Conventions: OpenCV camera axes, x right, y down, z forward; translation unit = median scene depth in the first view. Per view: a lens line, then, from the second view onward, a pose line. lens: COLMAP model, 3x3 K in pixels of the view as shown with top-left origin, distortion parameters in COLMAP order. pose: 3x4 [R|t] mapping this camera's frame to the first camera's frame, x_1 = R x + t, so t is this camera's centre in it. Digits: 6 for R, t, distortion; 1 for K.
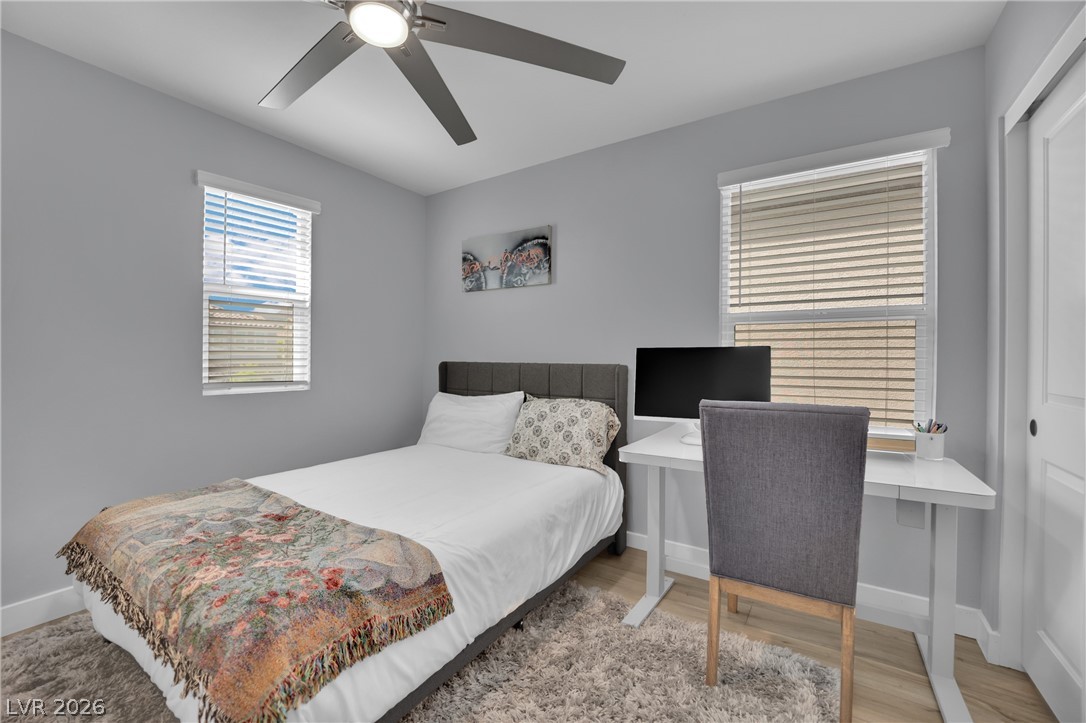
lens RADIAL K [[446.5, 0, 551.0], [0, 446.5, 361.1], [0, 0, 1]] dist [-0.015824, -0.005707]
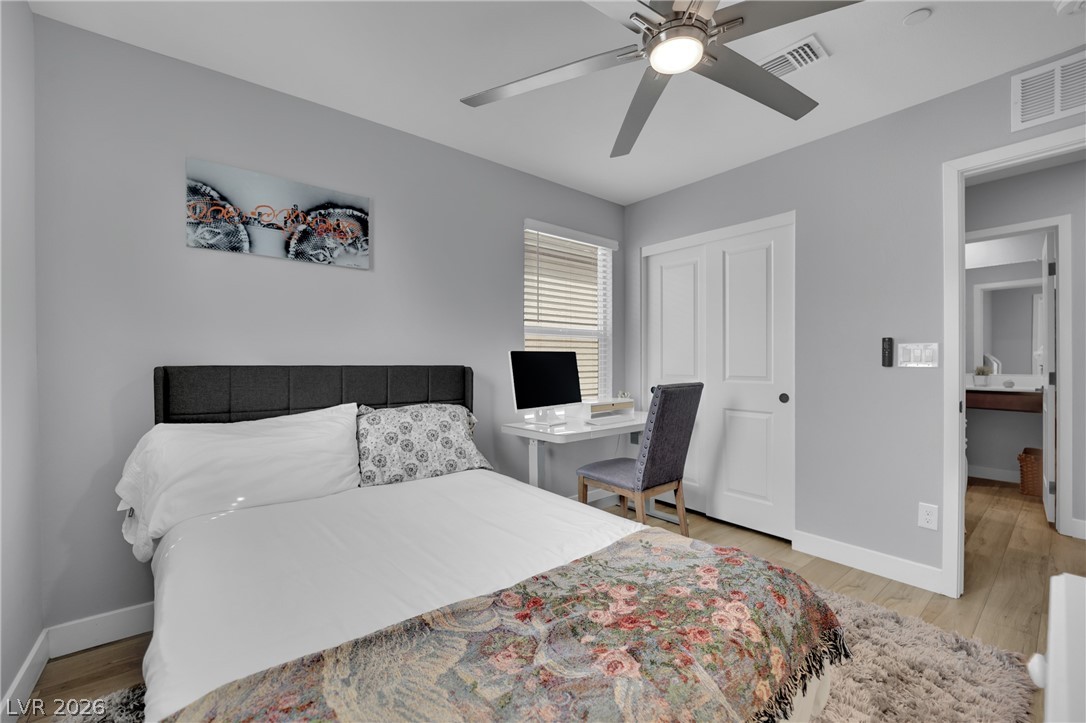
lens RADIAL K [[446.5, 0, 551.0], [0, 446.5, 361.1], [0, 0, 1]] dist [-0.015824, -0.005707]
pose [[0.291545, -0.006220, 0.956537, -0.862706], [0.005553, 0.999973, 0.004810, -0.008591], [-0.956541, 0.003910, 0.291572, 0.549646]]
